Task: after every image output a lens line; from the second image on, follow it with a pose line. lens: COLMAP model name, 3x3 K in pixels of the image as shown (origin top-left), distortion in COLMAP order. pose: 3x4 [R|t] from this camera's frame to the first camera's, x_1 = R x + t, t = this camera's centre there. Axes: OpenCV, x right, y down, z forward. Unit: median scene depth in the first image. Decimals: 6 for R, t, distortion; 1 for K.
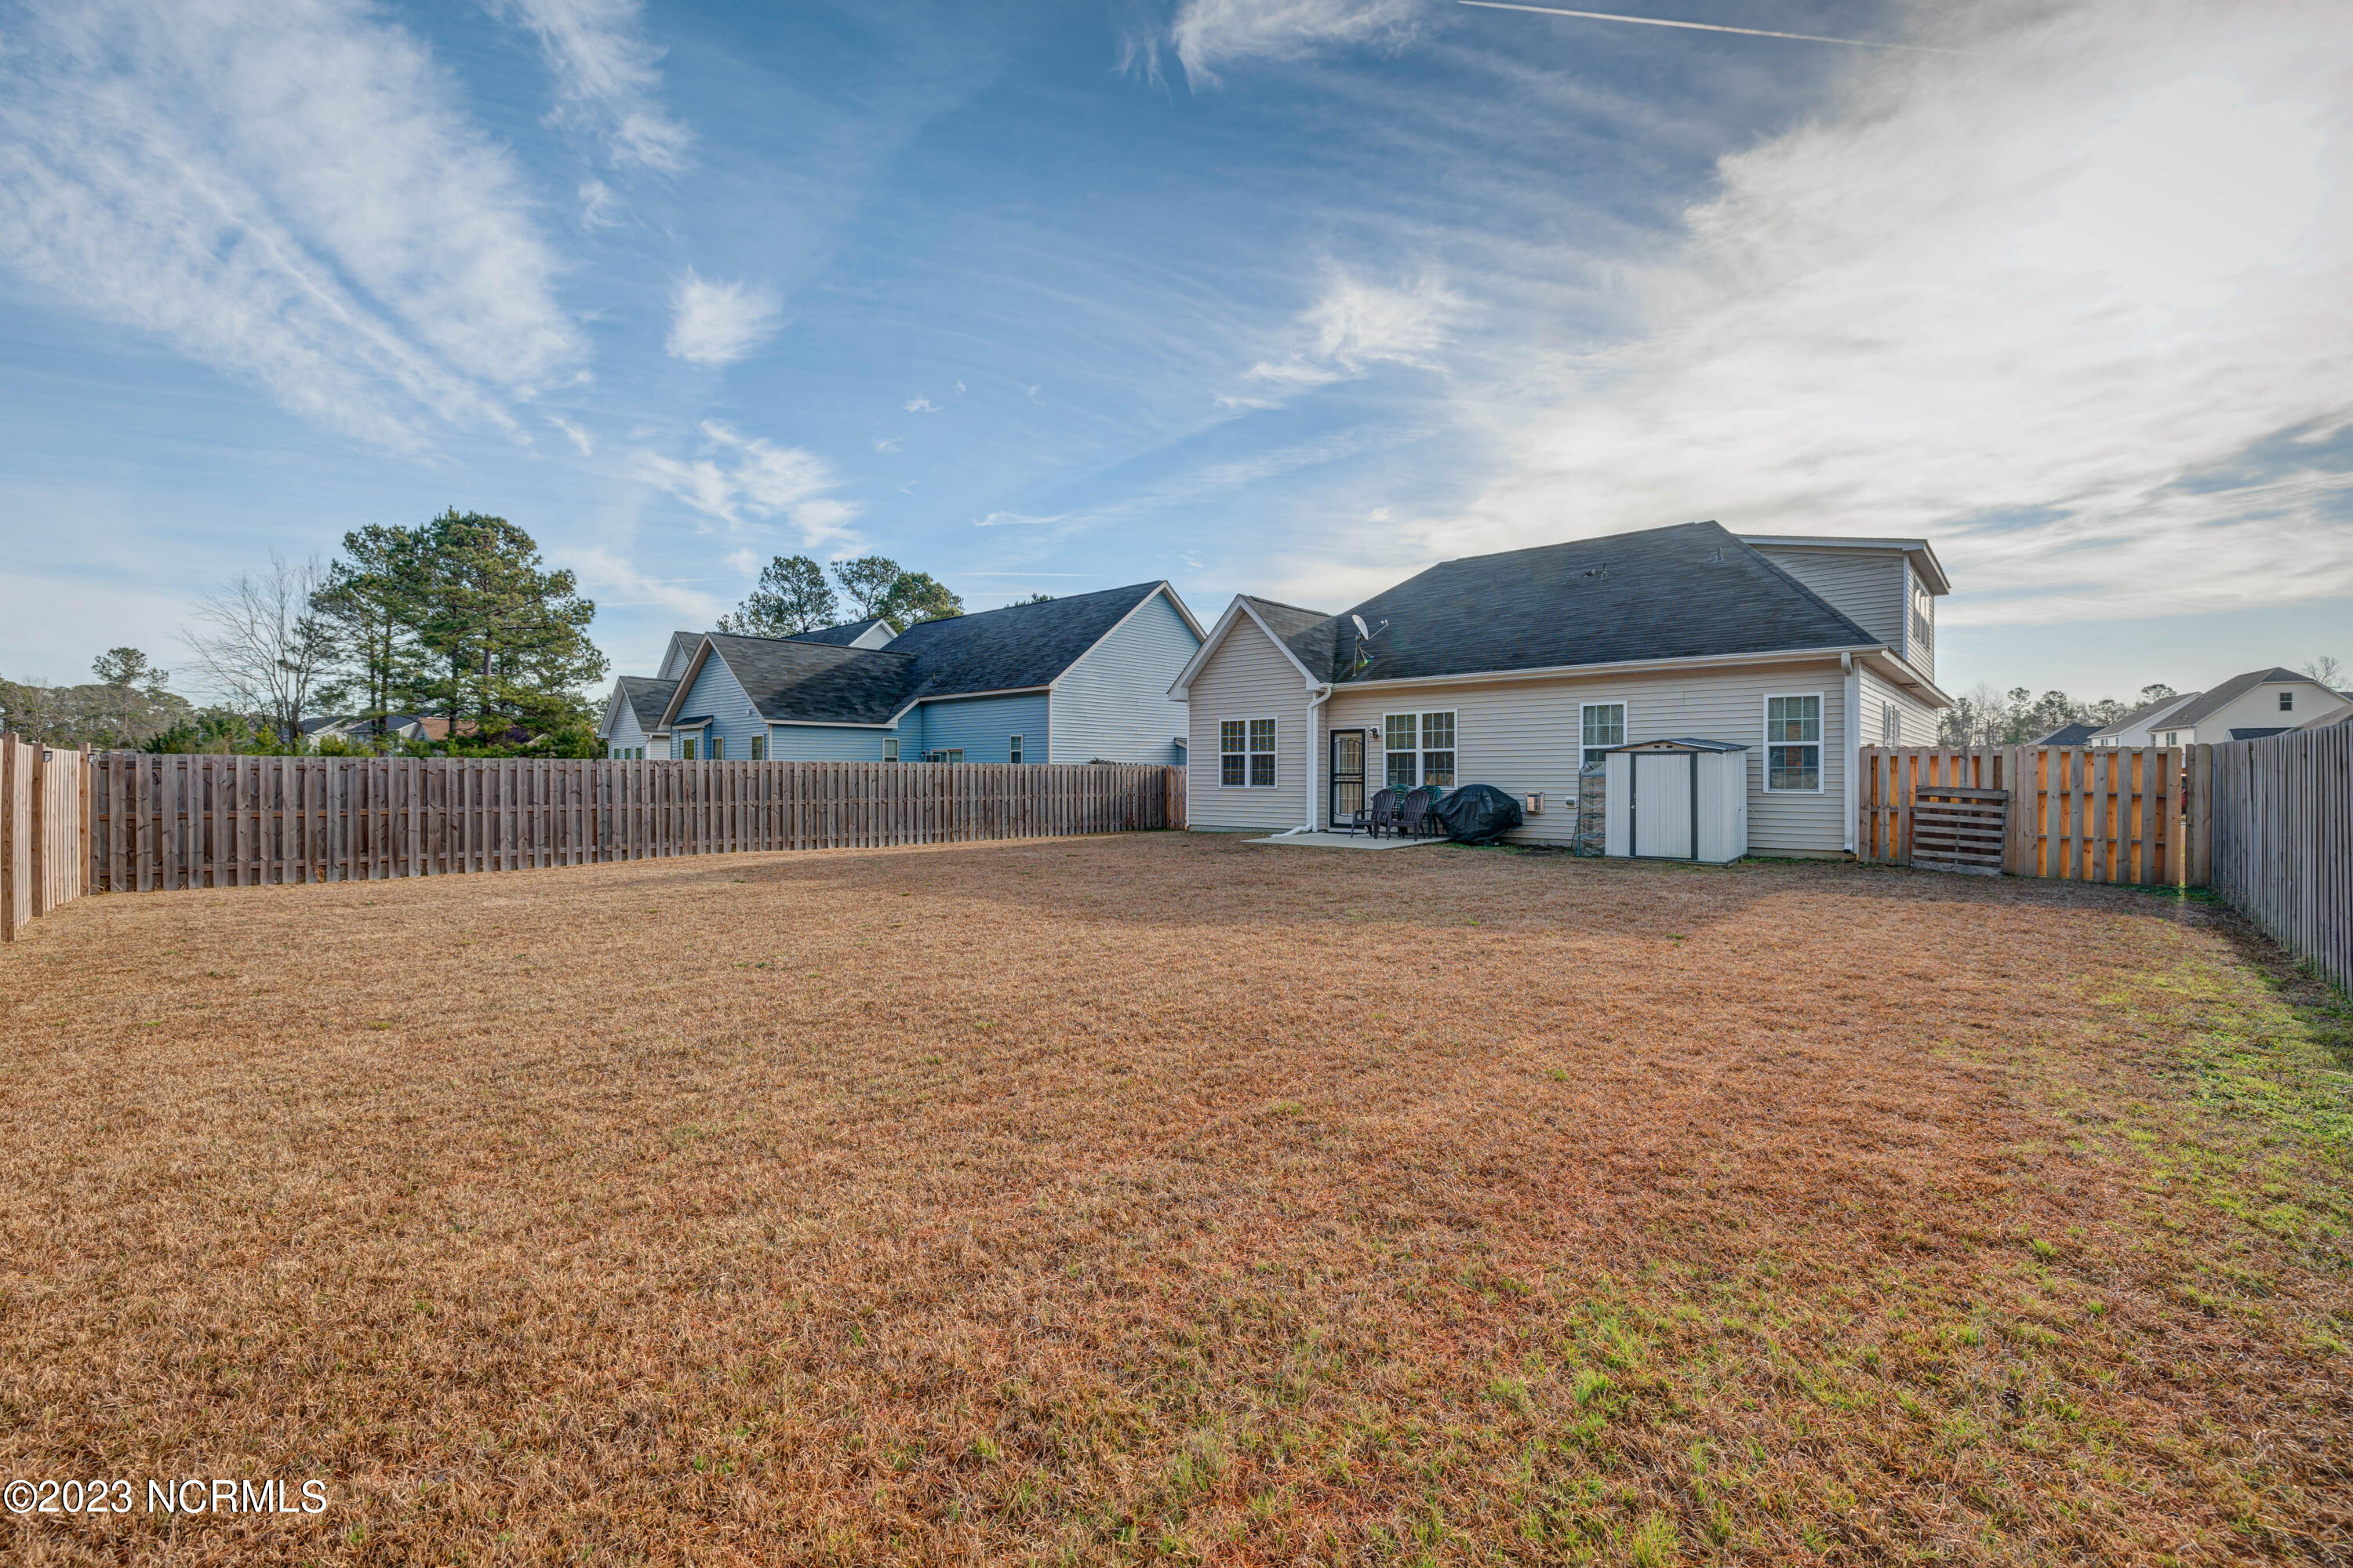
lens RADIAL K [[977.8, 0, 1176.9], [0, 977.8, 774.5], [0, 0, 1]] dist [-0.002967, -0.000119]
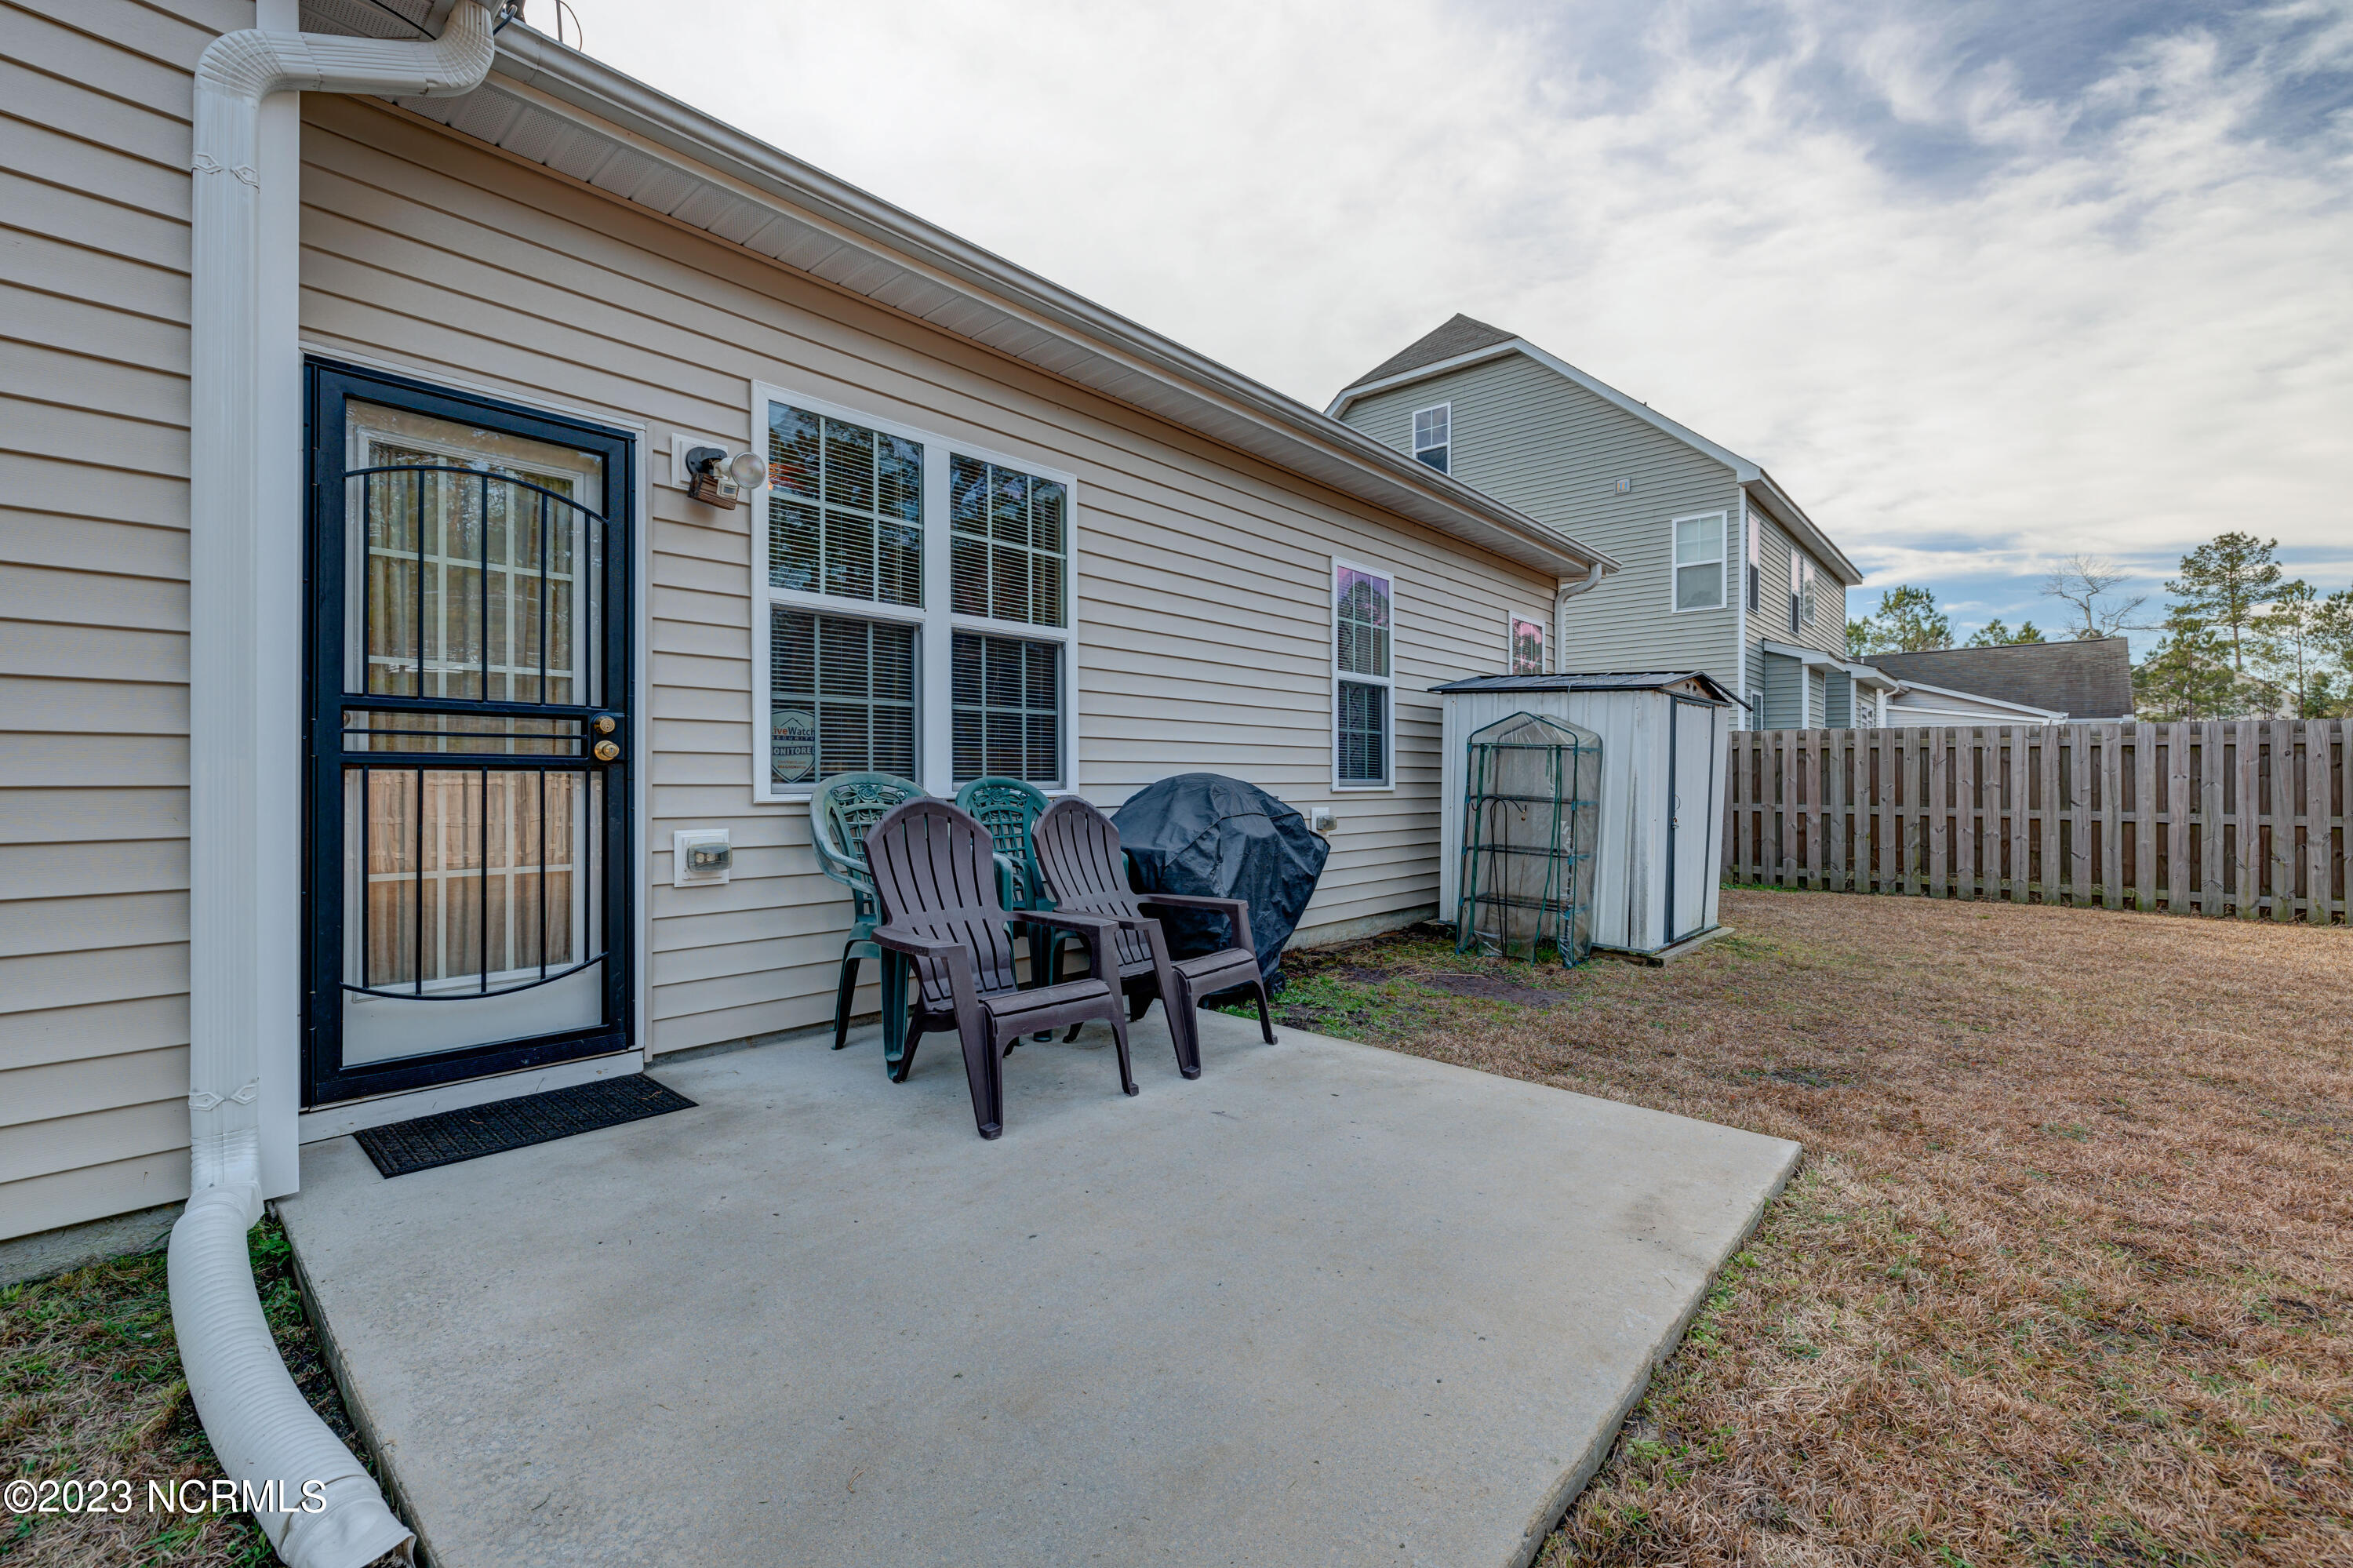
lens RADIAL K [[992.0, 0, 1160.3], [0, 992.0, 777.4], [0, 0, 1]] dist [-0.001660, 0.000316]
pose [[0.014785, -0.002270, 0.999888, 0.027680], [-0.008453, 0.999961, 0.002395, 0.009273], [-0.999855, -0.008487, 0.014765, 0.894131]]
